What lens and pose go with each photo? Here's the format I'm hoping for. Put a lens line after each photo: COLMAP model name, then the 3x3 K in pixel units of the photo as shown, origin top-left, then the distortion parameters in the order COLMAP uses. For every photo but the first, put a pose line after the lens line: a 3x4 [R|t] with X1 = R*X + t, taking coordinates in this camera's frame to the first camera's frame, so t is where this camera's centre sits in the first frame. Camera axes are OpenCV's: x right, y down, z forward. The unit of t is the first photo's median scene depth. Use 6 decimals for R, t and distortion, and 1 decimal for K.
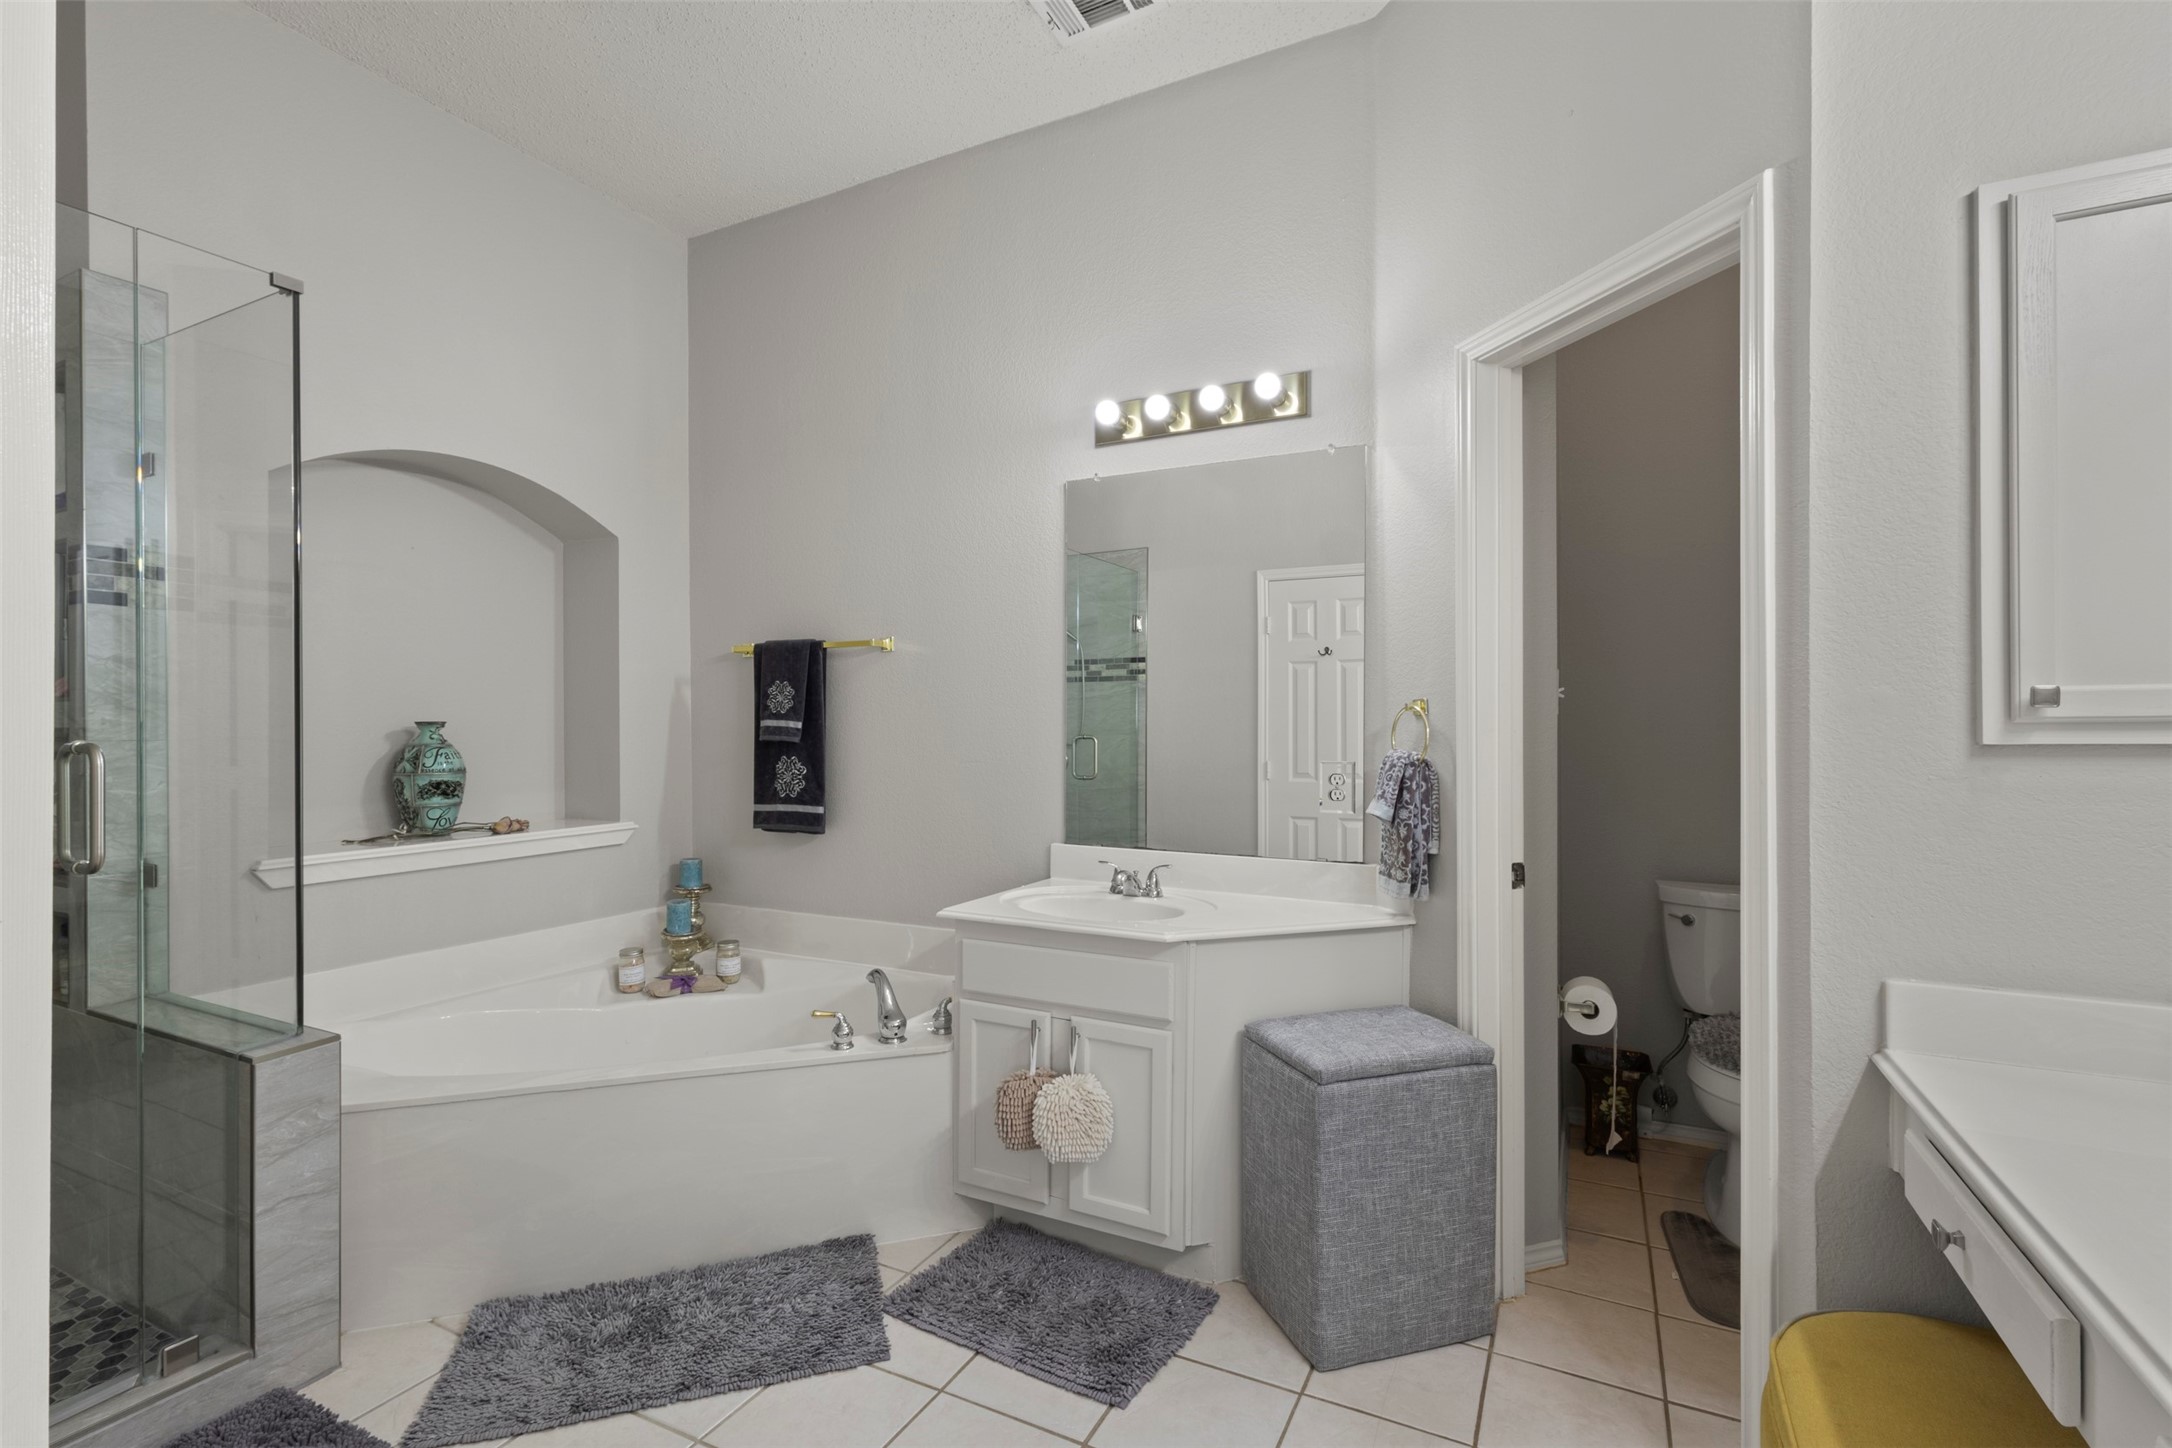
lens RADIAL K [[1013.5, 0, 1076.7], [0, 1013.5, 736.4], [0, 0, 1]] dist [0.001540, 0.000587]
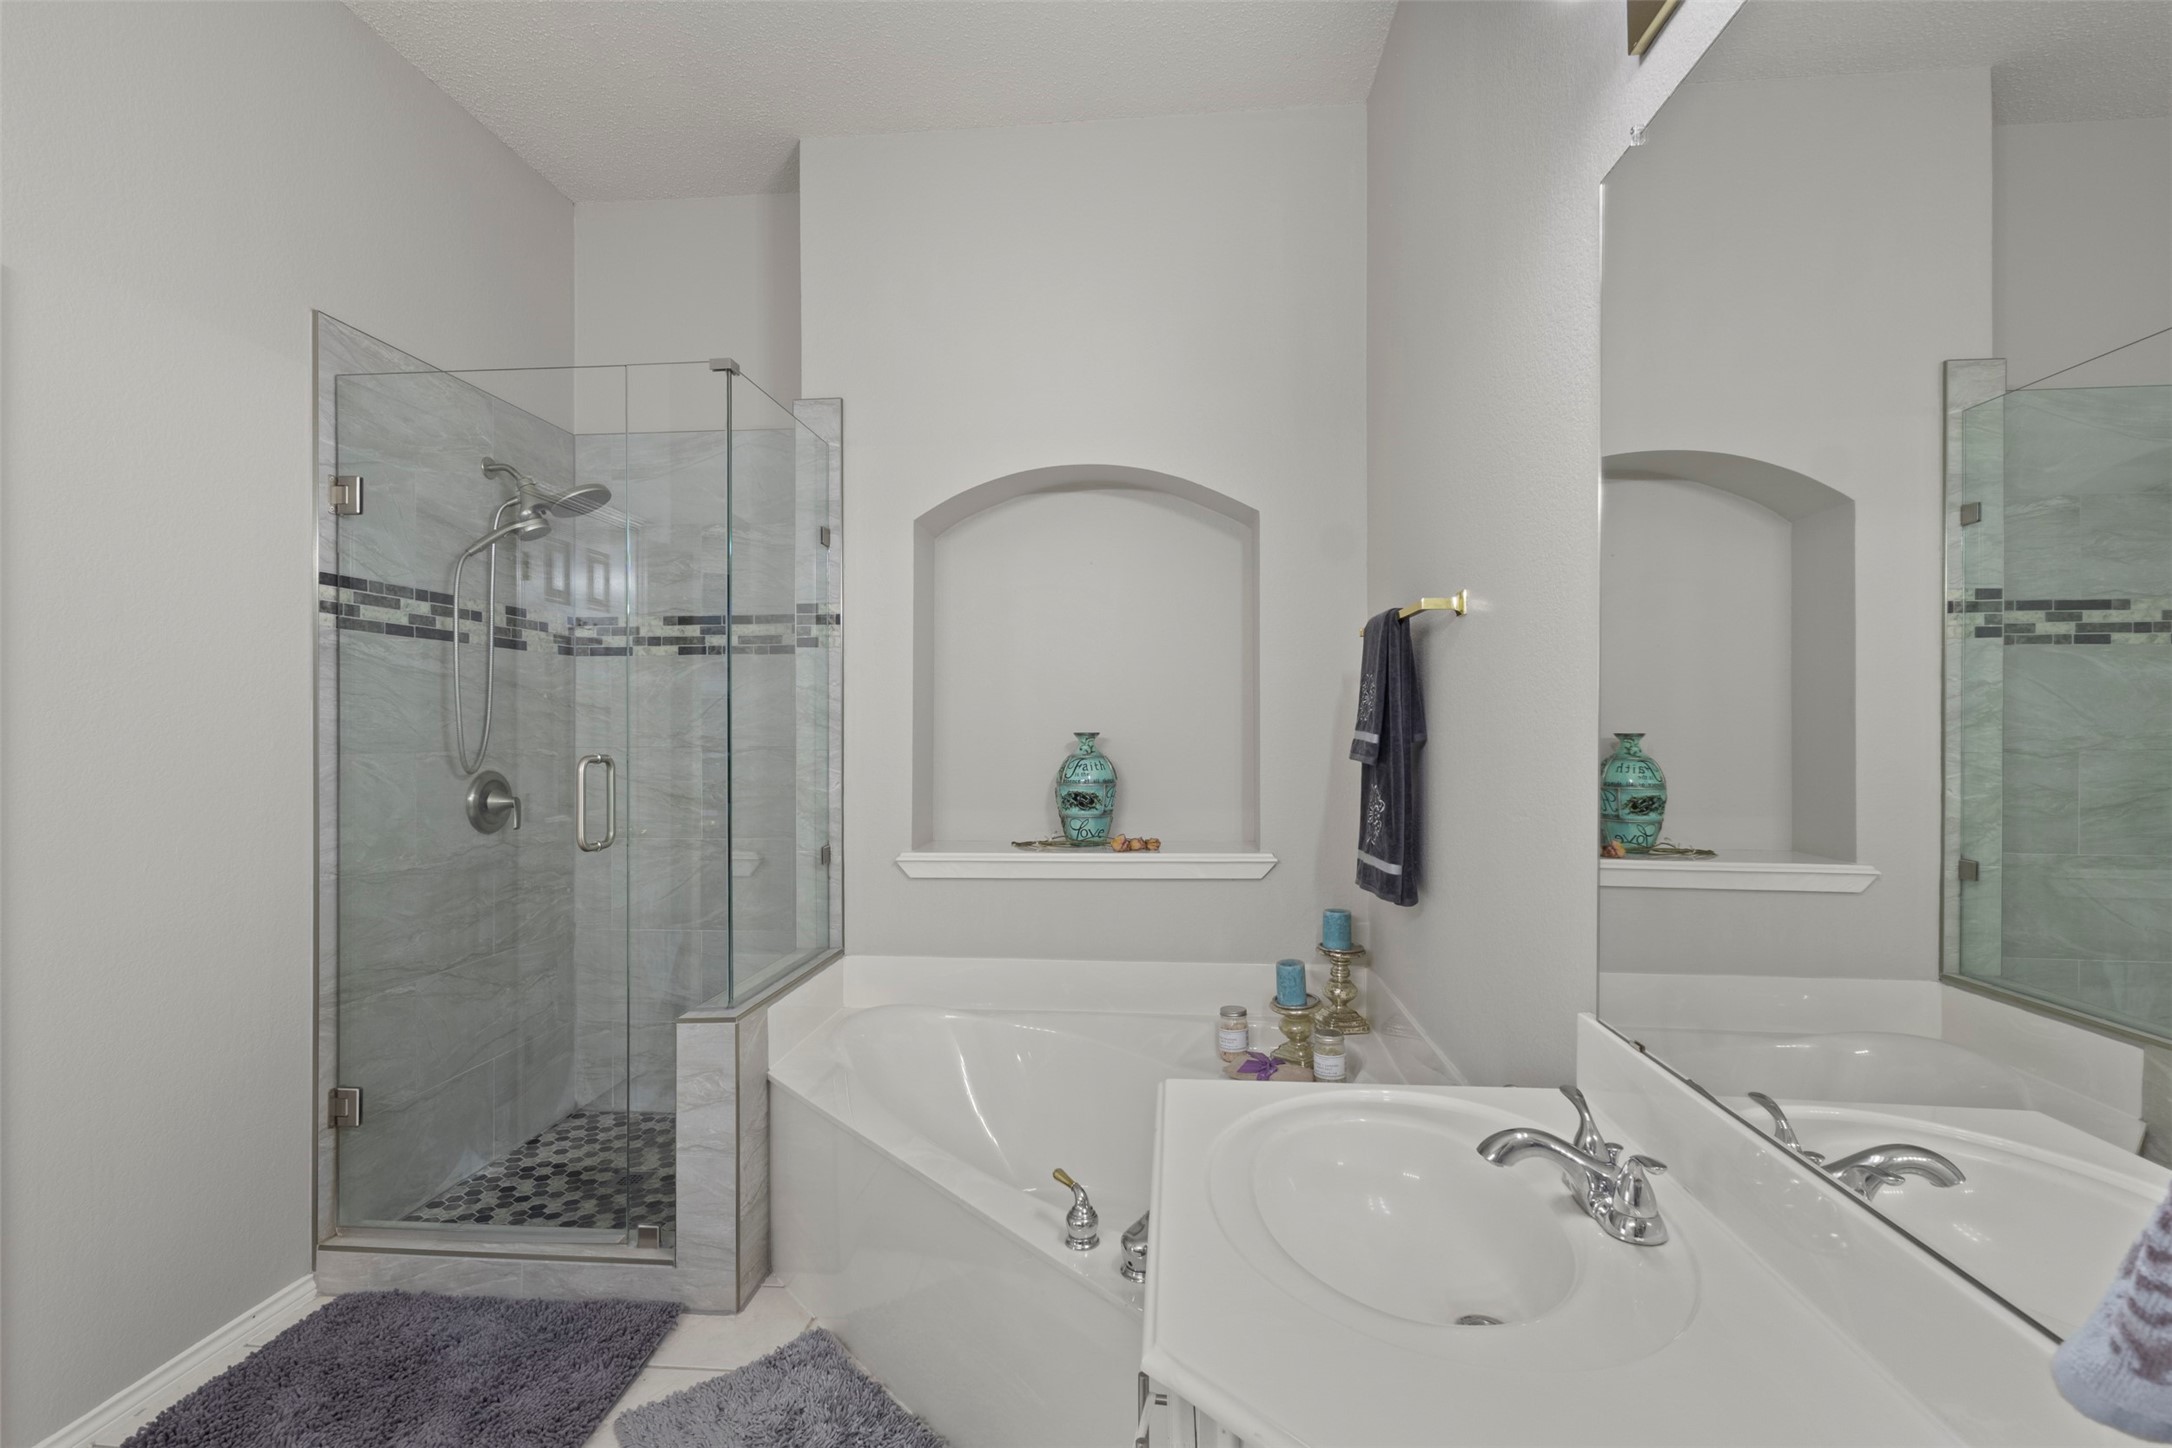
lens RADIAL K [[1013.5, 0, 1076.7], [0, 1013.5, 736.4], [0, 0, 1]] dist [0.001540, 0.000587]
pose [[0.350444, -0.010019, -0.936530, 0.293367], [-0.001471, 0.999936, -0.011248, 0.000325], [0.936582, 0.005320, 0.350407, 0.625414]]
